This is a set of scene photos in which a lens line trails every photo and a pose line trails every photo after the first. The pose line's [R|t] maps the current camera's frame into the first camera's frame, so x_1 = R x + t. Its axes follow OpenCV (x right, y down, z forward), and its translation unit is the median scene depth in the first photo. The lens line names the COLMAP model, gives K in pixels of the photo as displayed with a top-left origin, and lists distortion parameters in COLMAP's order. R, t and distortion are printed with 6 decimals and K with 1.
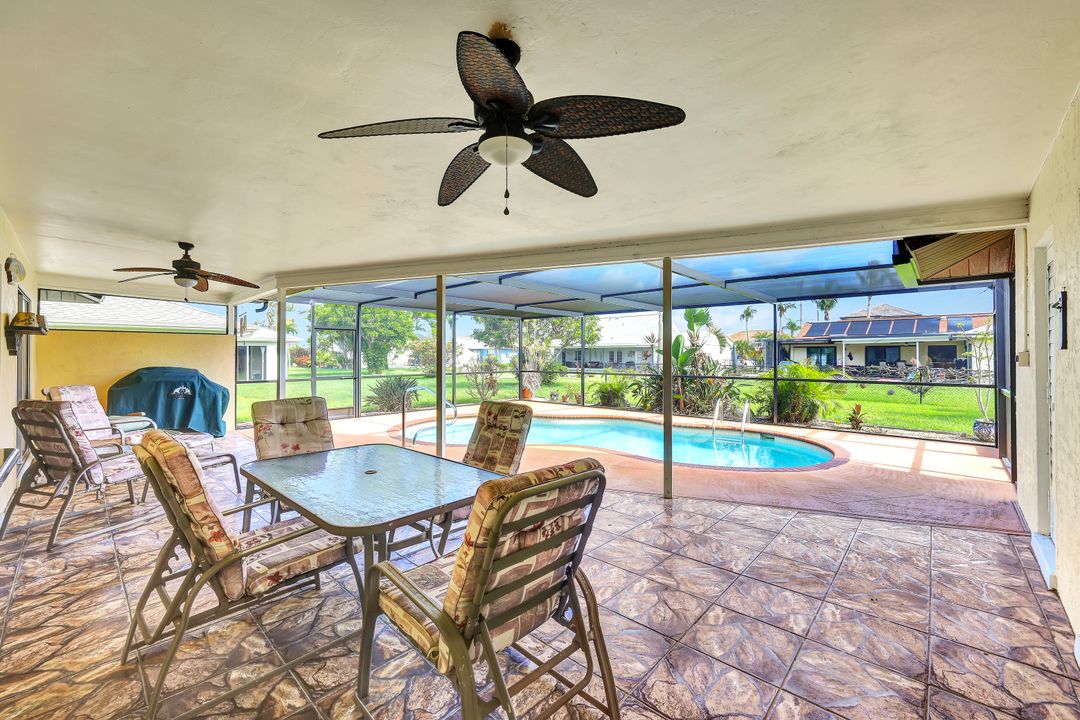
lens RADIAL K [[436.6, 0, 542.5], [0, 436.6, 355.3], [0, 0, 1]] dist [0.000009, -0.000135]
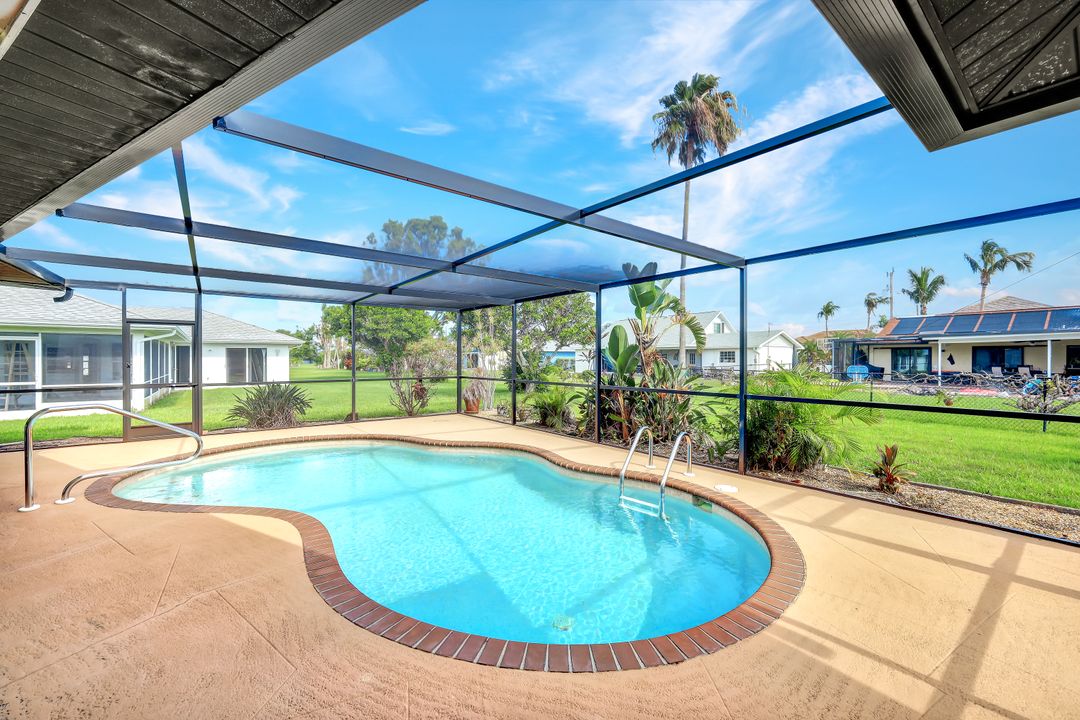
lens RADIAL K [[439.0, 0, 540.0], [0, 439.0, 360.0], [0, 0, 1]] dist [0.002023, 0.000330]
pose [[0.987614, 0.001213, -0.156897, 0.284366], [-0.000656, 0.999993, 0.003607, 0.002734], [0.156900, -0.003460, 0.987608, 0.294840]]
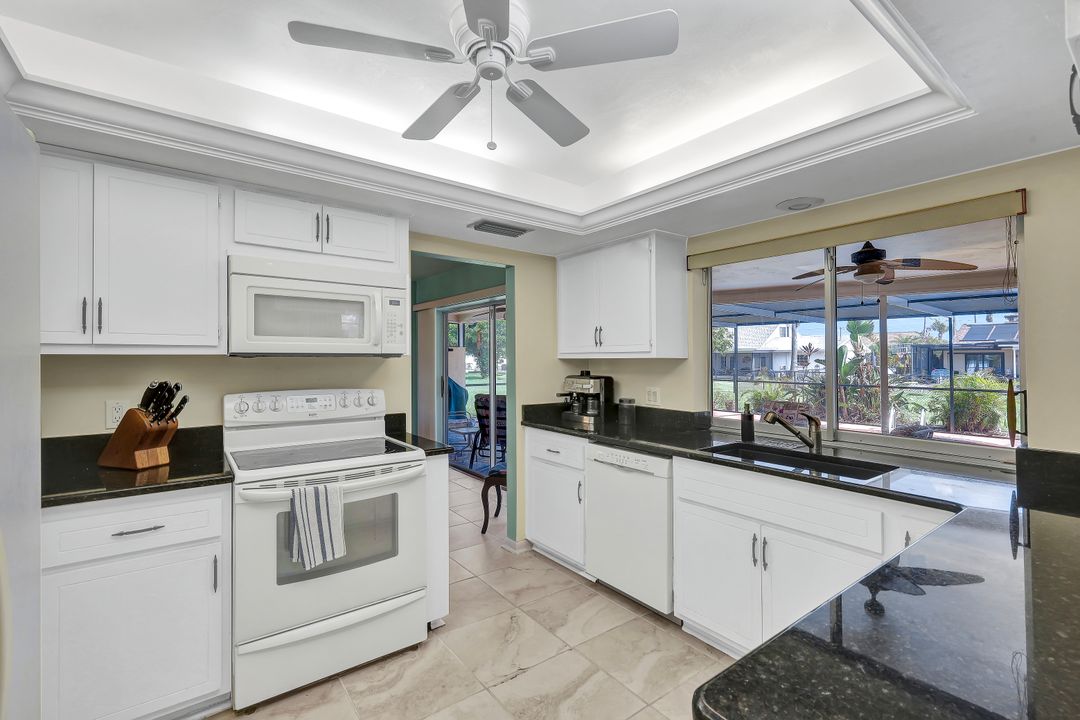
lens RADIAL K [[477.1, 0, 540.5], [0, 477.1, 346.7], [0, 0, 1]] dist [-0.000093, -0.000156]
pose [[0.985299, 0.001114, -0.170837, -0.193549], [-0.005432, 0.999677, -0.024808, -0.011189], [0.170754, 0.025371, 0.984987, -0.236875]]
